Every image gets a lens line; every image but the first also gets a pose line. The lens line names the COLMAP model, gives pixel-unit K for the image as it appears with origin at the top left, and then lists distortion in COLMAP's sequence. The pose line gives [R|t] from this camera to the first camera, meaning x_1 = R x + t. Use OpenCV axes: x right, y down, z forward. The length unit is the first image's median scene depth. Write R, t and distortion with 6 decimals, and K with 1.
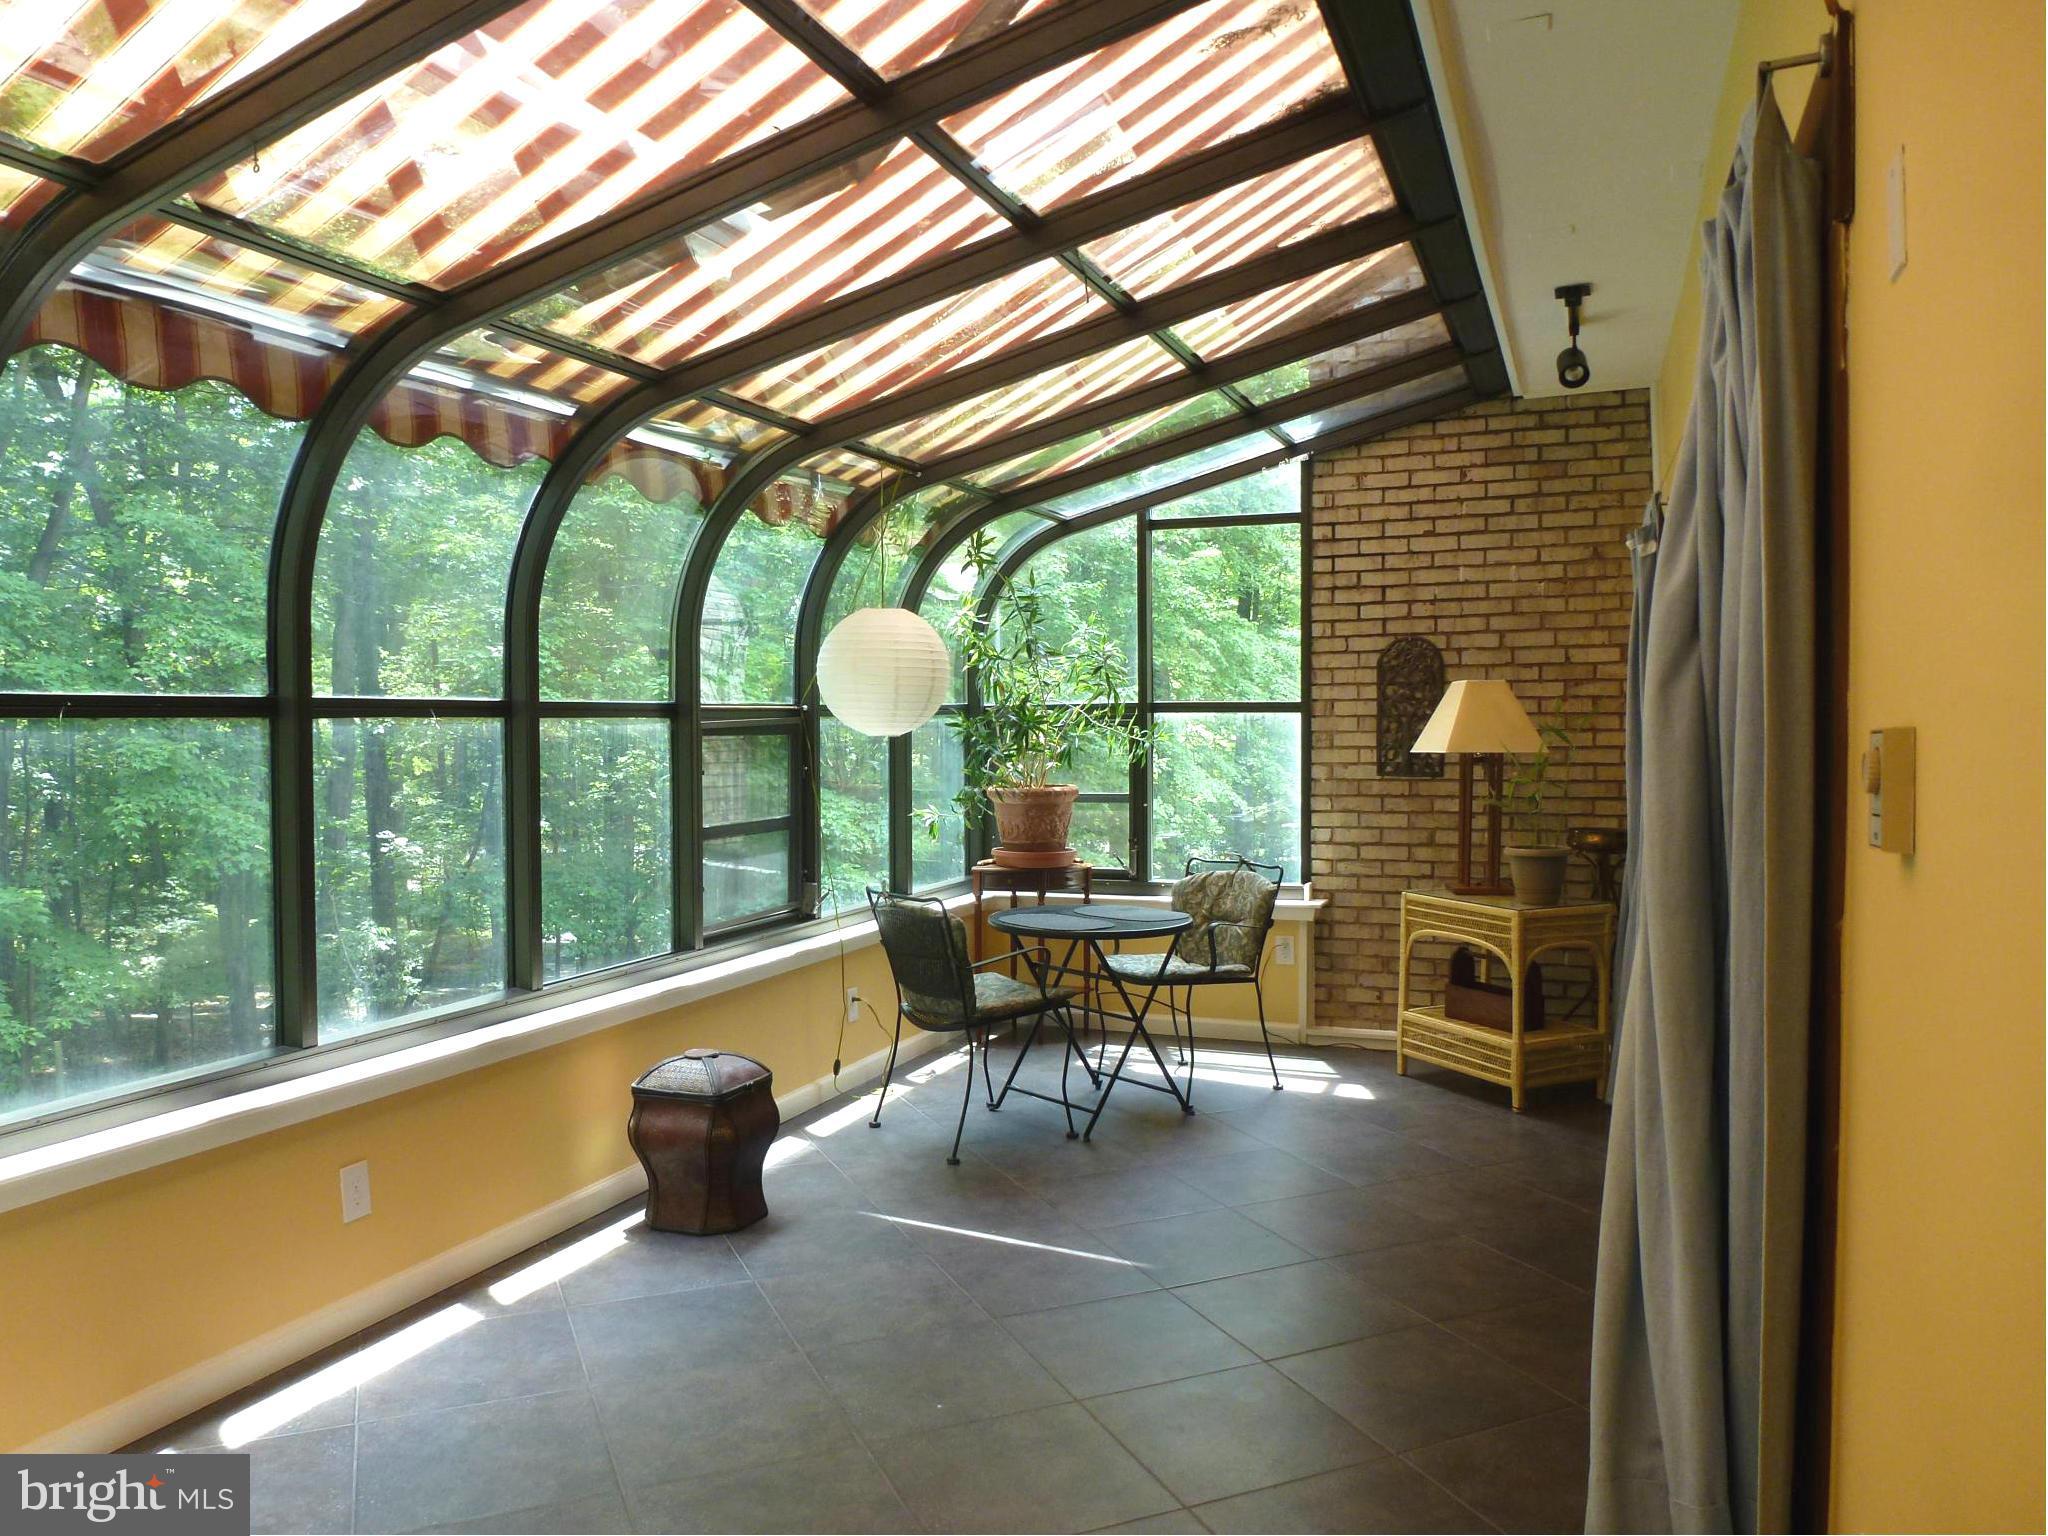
lens RADIAL K [[1524.3, 0, 1024.0], [0, 1524.3, 768.0], [0, 0, 1]] dist [-0.052420, 0.001752]
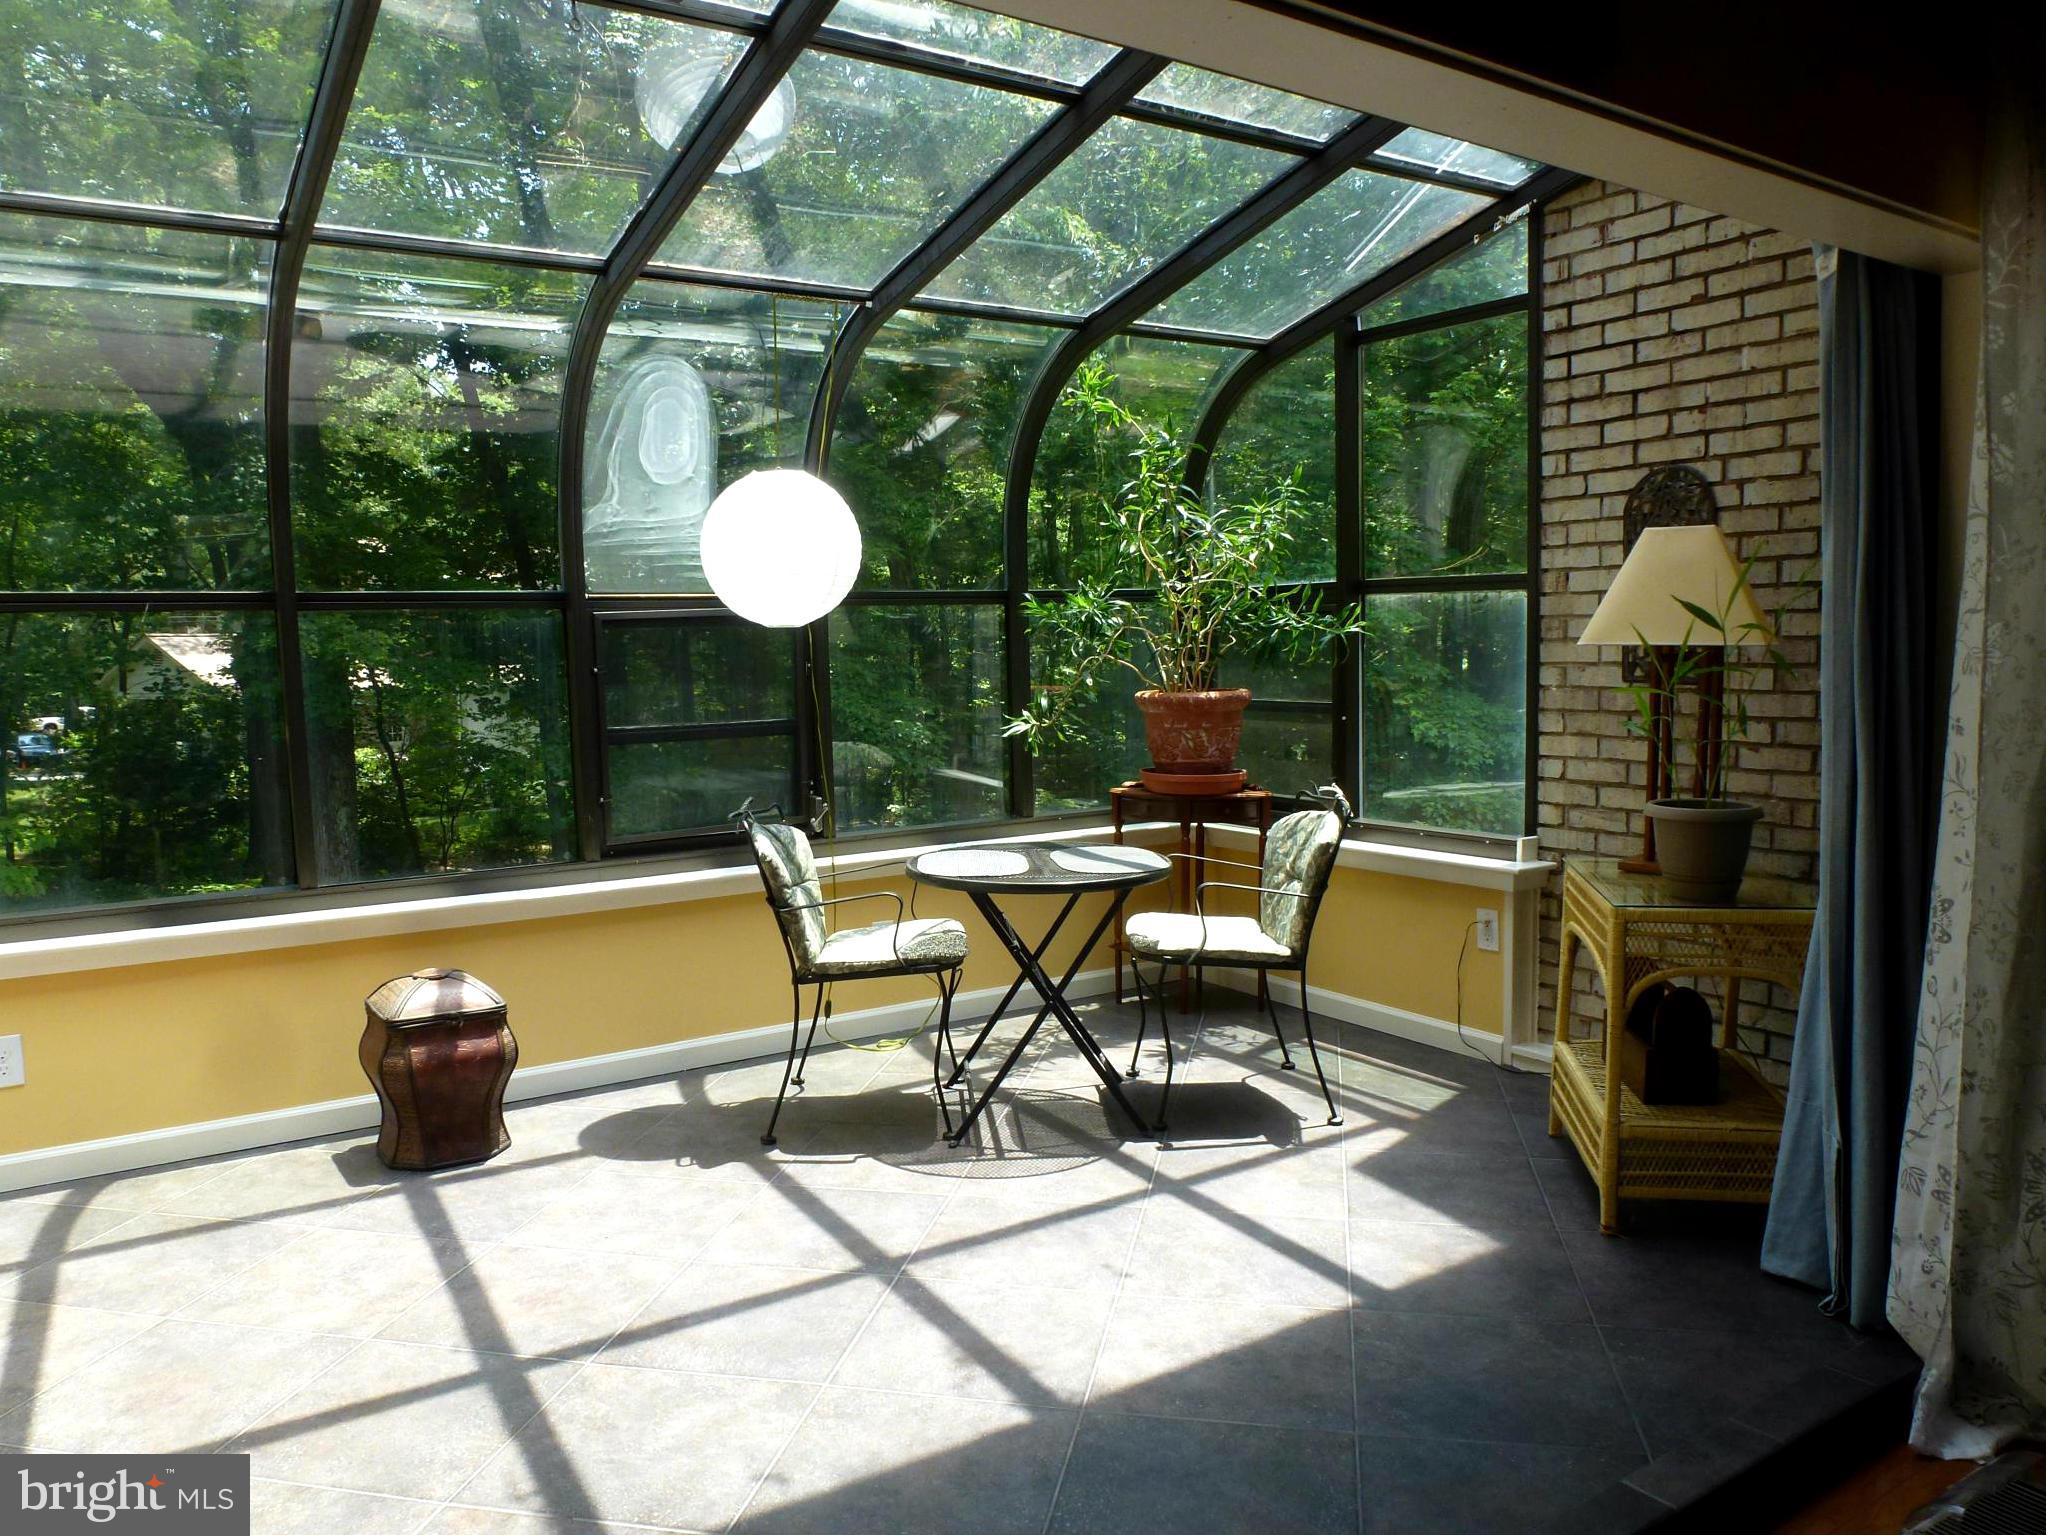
lens RADIAL K [[1524.3, 0, 1024.0], [0, 1524.3, 768.0], [0, 0, 1]] dist [-0.052420, 0.001752]
pose [[0.797986, 0.040778, -0.601295, 0.422416], [0.004719, 0.997255, 0.073895, -0.007624], [0.602657, -0.061804, 0.795603, 0.319417]]
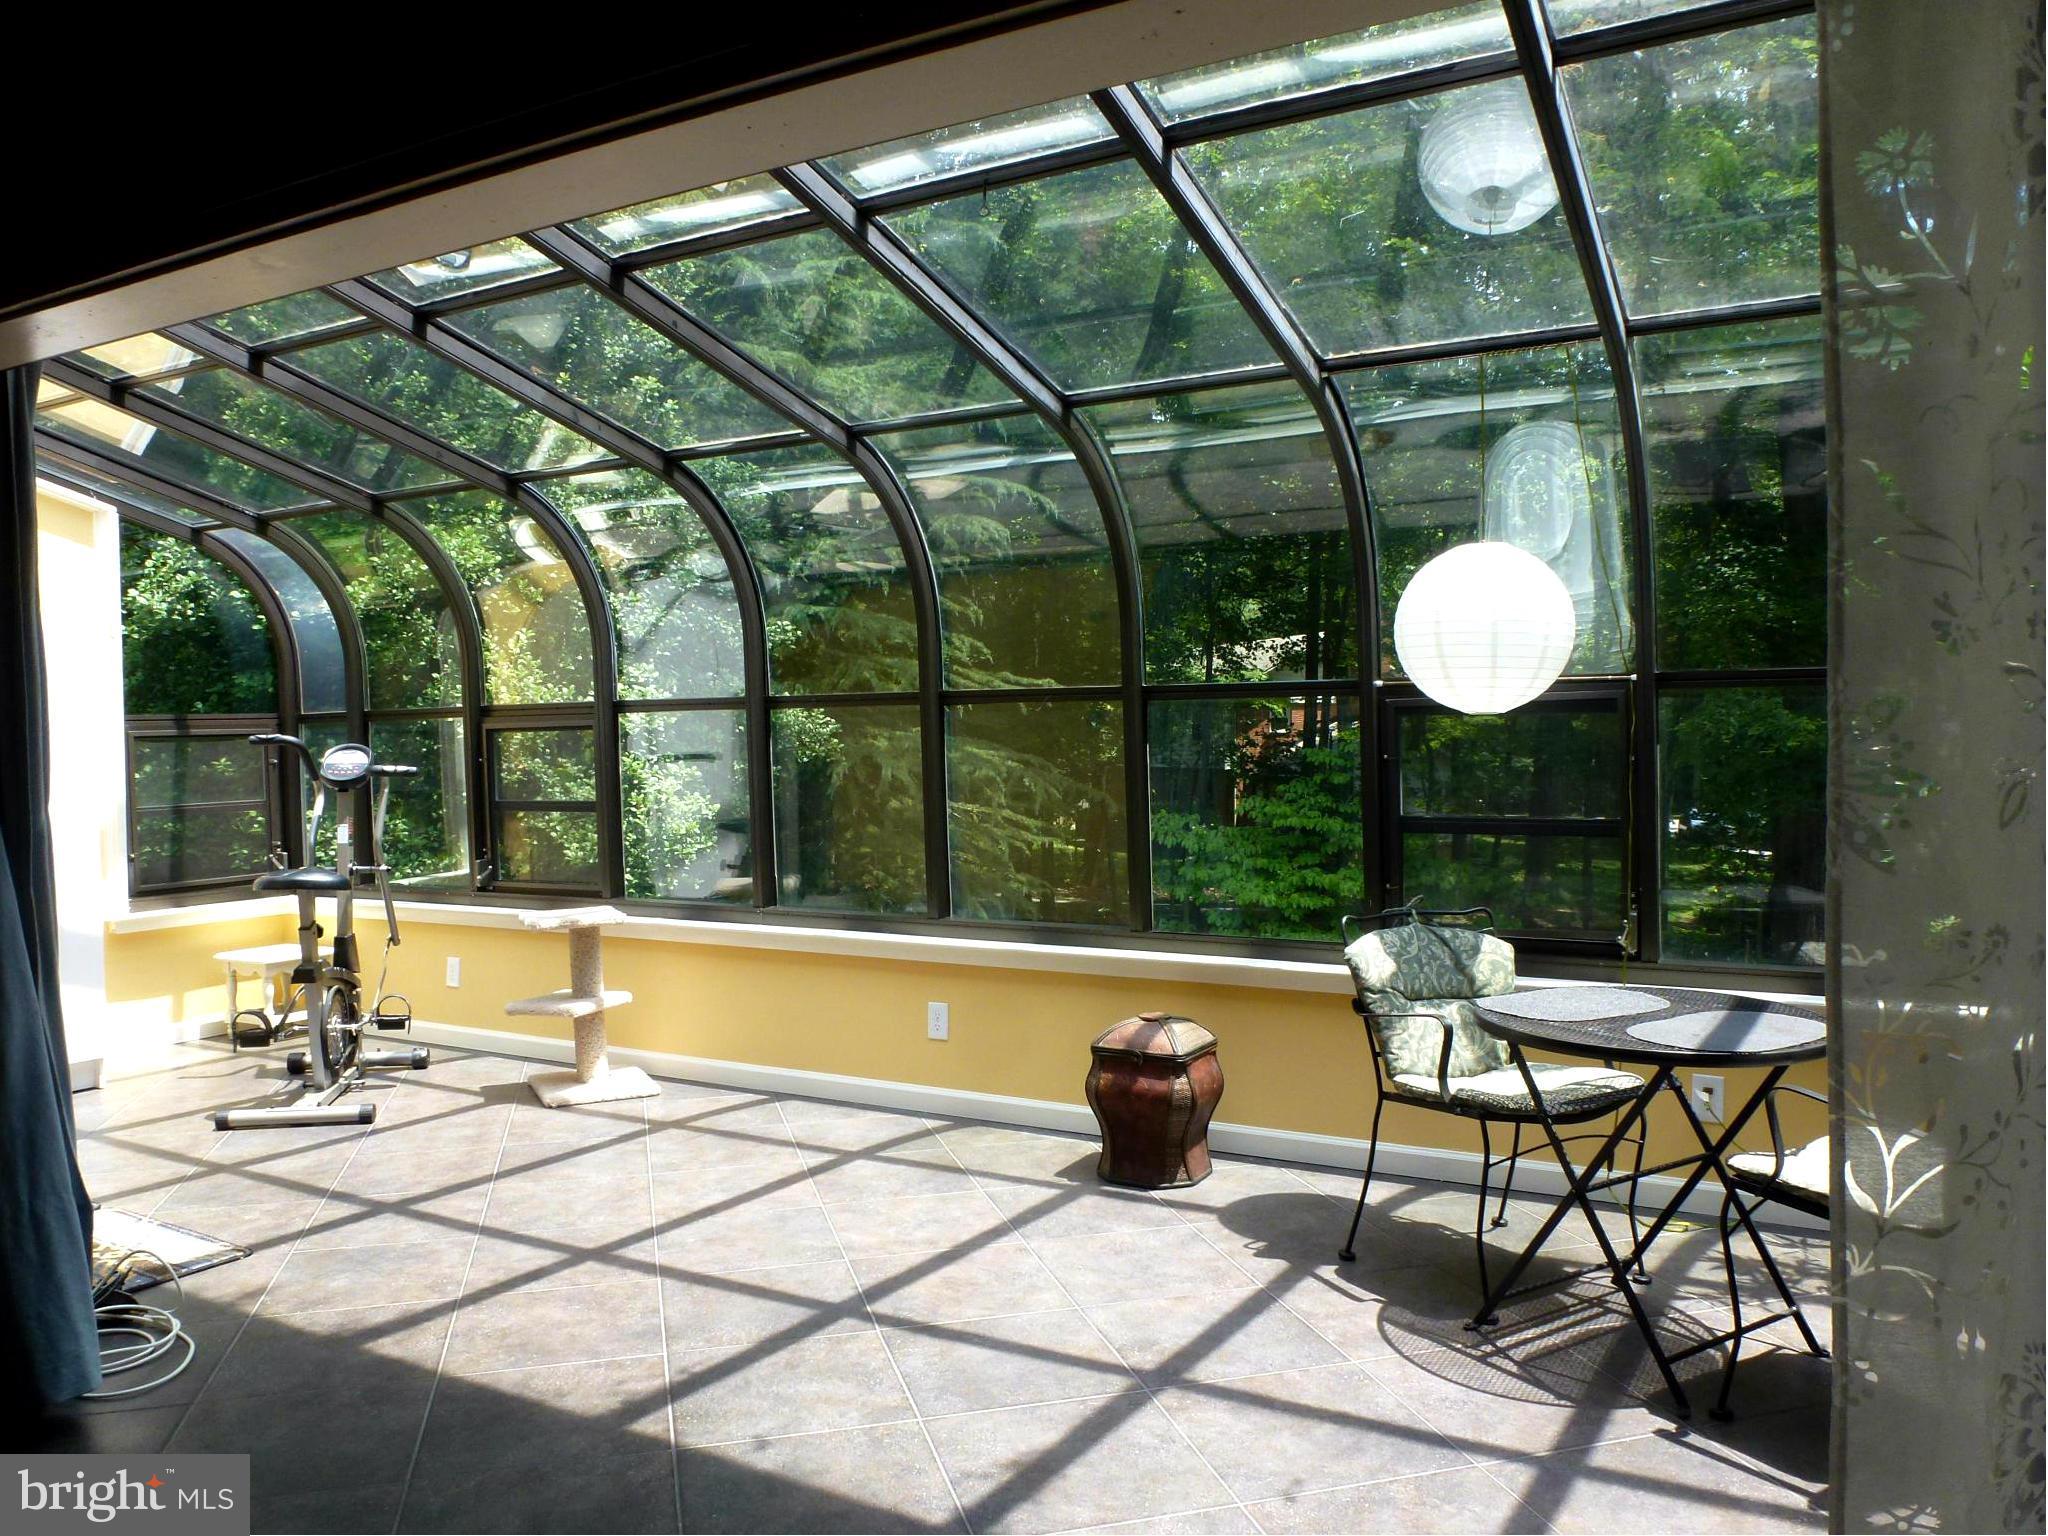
lens RADIAL K [[1508.1, 0, 1025.3], [0, 1508.1, 816.8], [0, 0, 1]] dist [-0.027122, 0.001904]
pose [[-0.194788, 0.052839, -0.979421, 0.568648], [-0.007042, 0.998447, 0.055266, -0.013932], [0.980820, 0.017662, -0.194113, 0.743302]]
